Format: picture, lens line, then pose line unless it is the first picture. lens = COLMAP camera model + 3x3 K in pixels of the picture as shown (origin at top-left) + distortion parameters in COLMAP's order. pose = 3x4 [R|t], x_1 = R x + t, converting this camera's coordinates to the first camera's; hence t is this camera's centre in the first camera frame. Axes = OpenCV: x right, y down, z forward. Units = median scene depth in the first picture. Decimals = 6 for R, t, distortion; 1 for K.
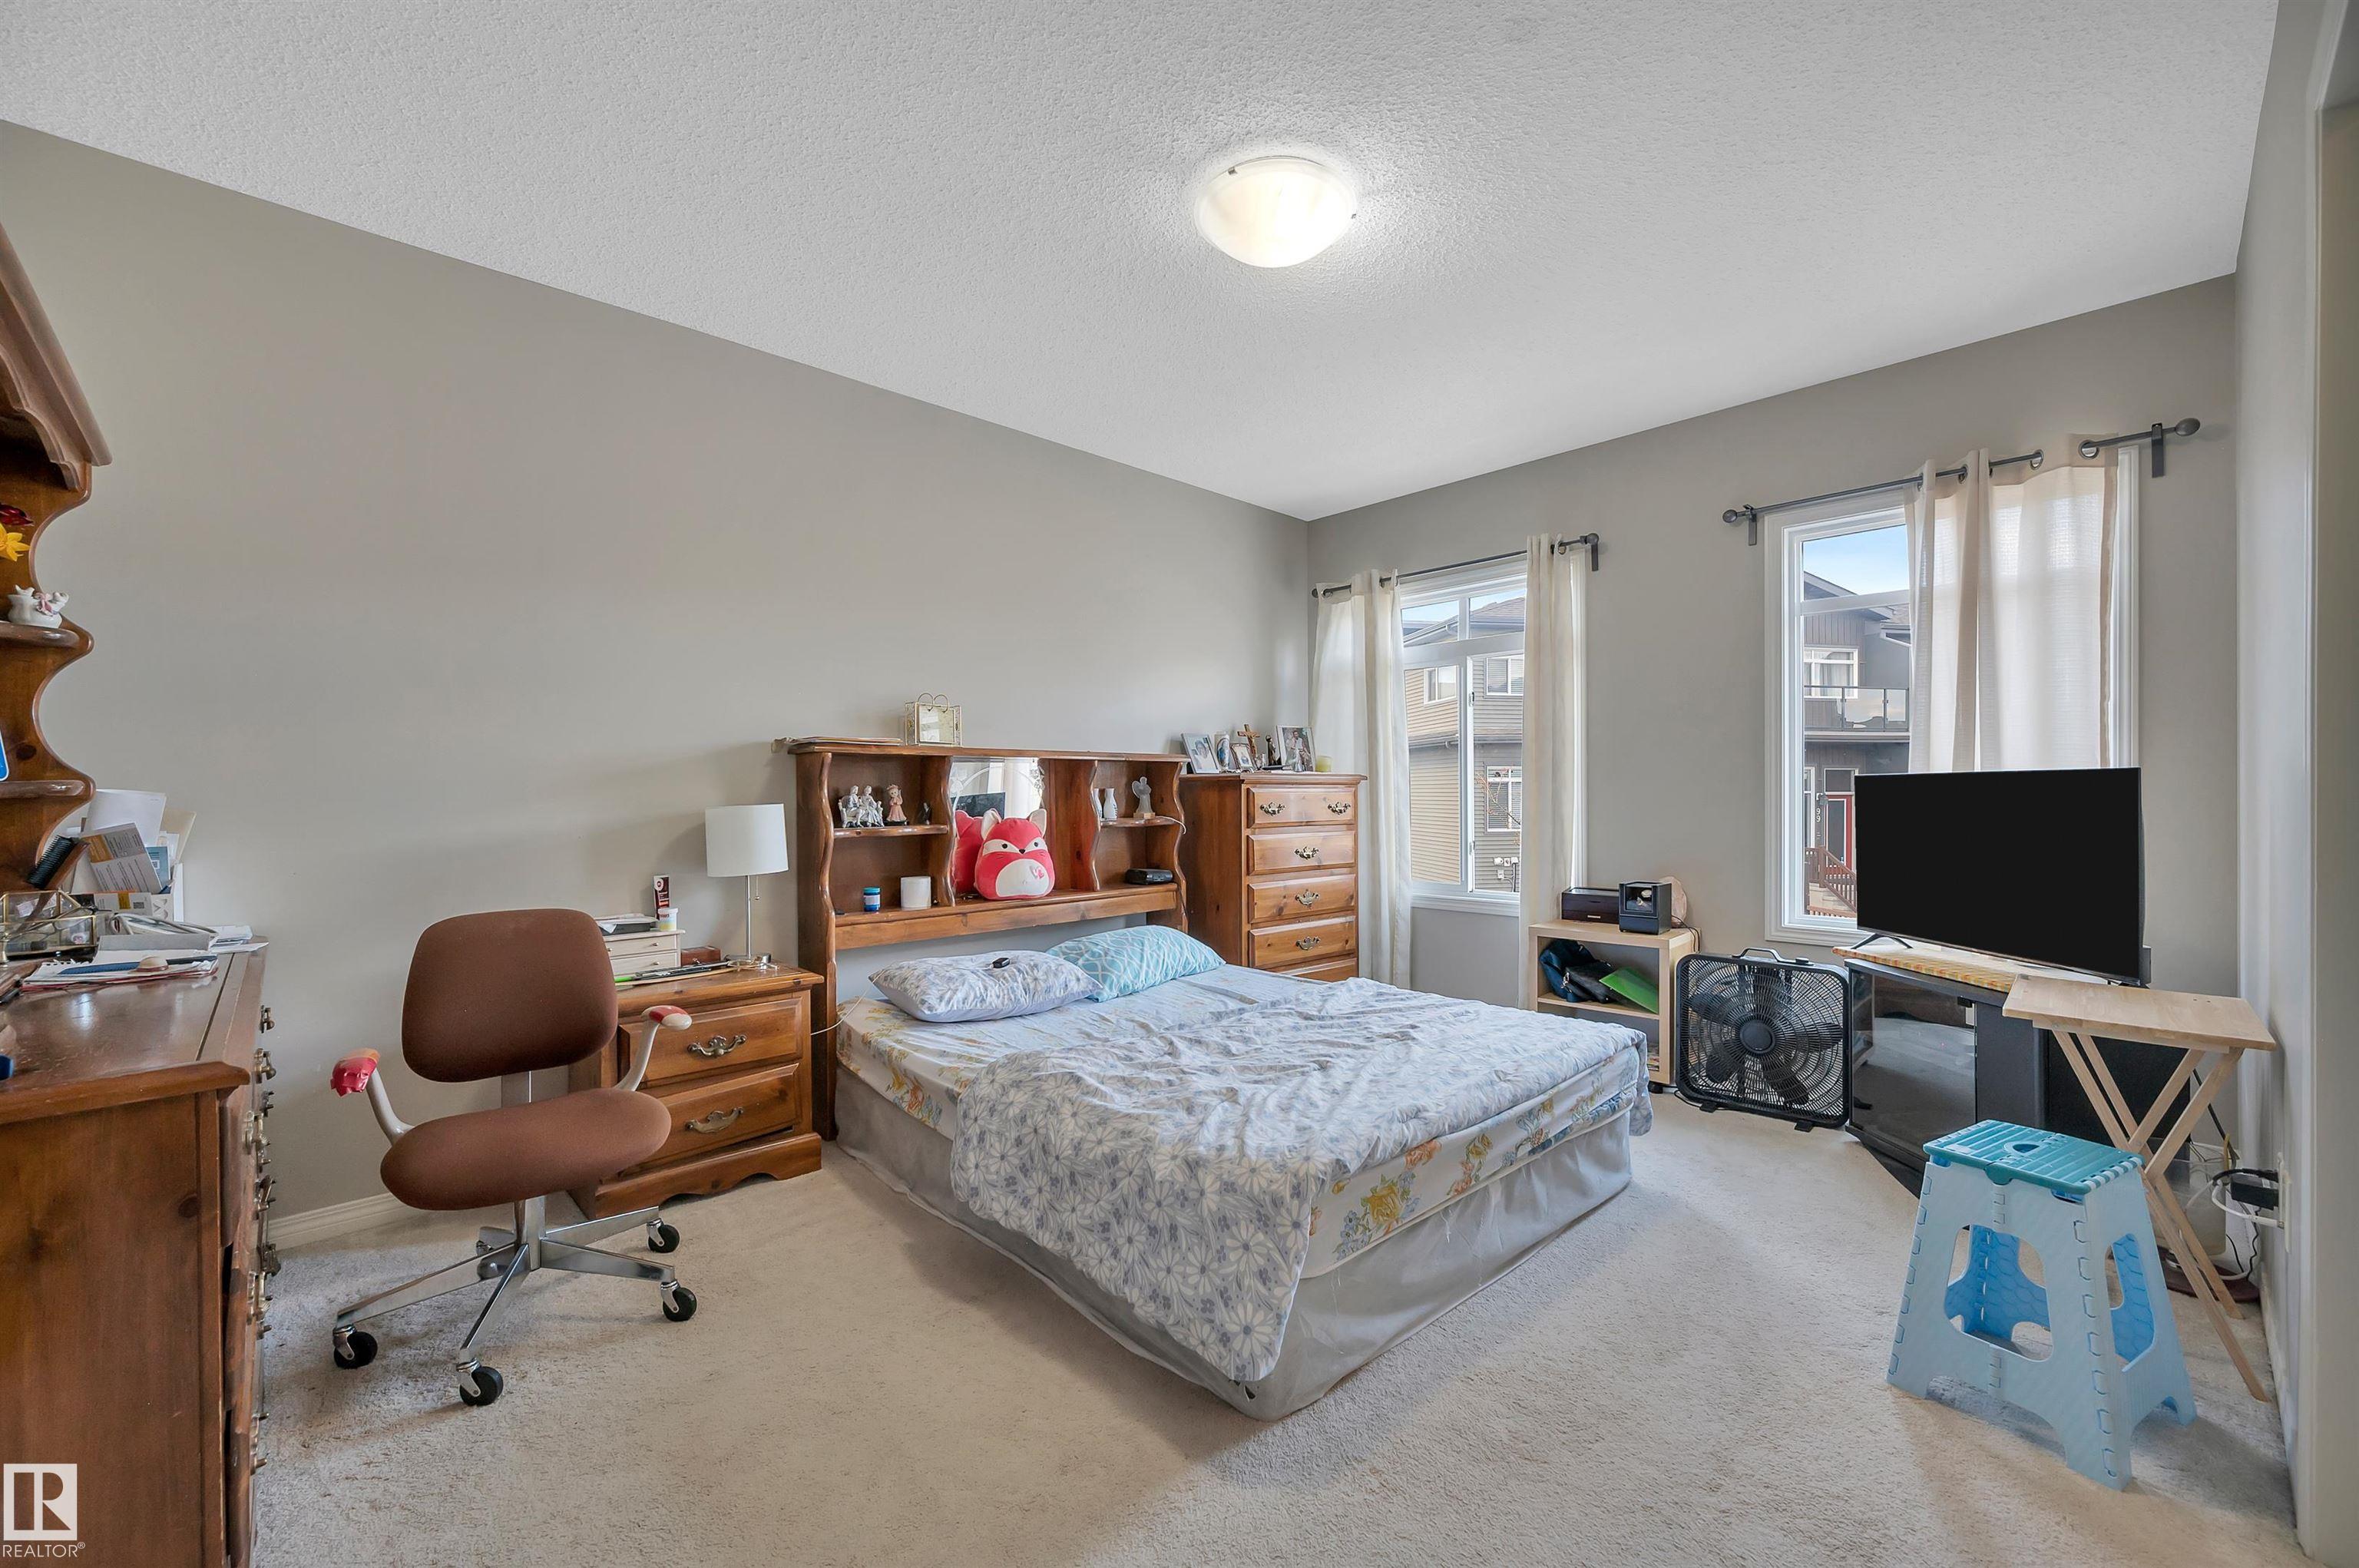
lens RADIAL K [[953.6, 0, 1199.9], [0, 953.6, 792.2], [0, 0, 1]] dist [0.000874, 0.000066]
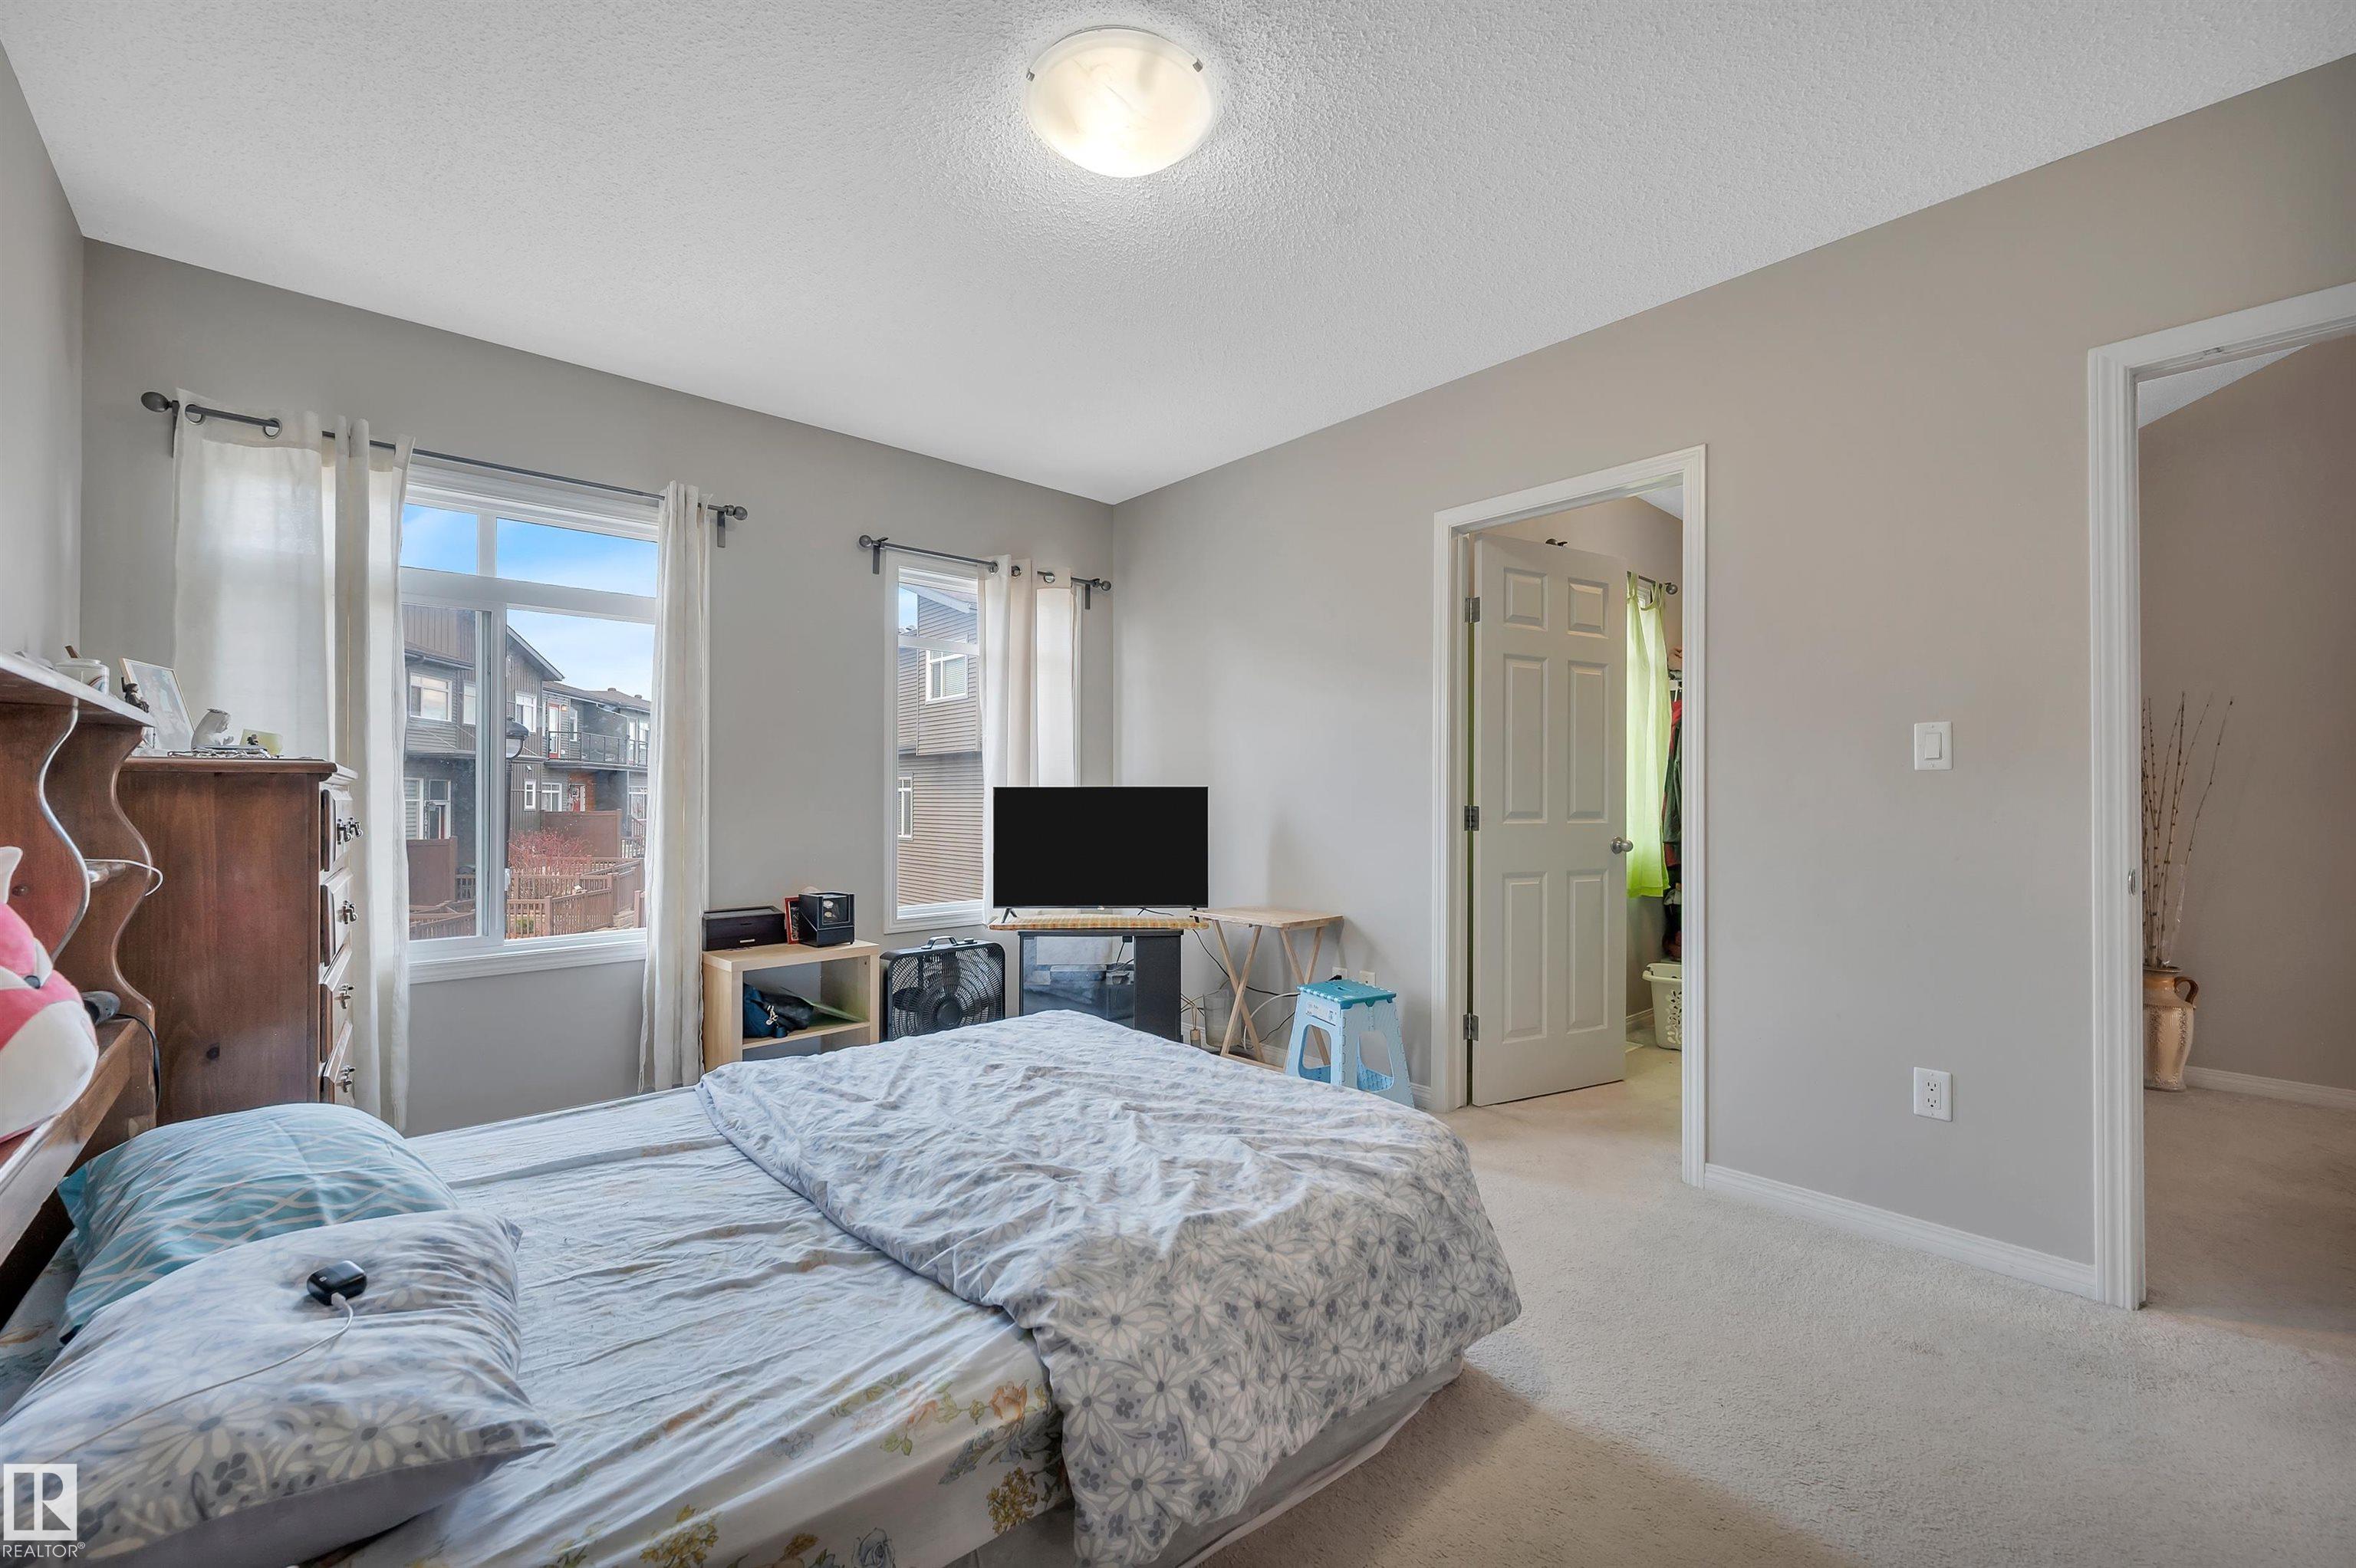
lens RADIAL K [[952.2, 0, 1198.0], [0, 952.2, 792.2], [0, 0, 1]] dist [0.000874, 0.000066]
pose [[0.027155, 0.008462, 0.999595, -0.646639], [0.001597, 0.999963, -0.008509, 0.000767], [-0.999630, 0.001828, 0.027140, 0.784816]]
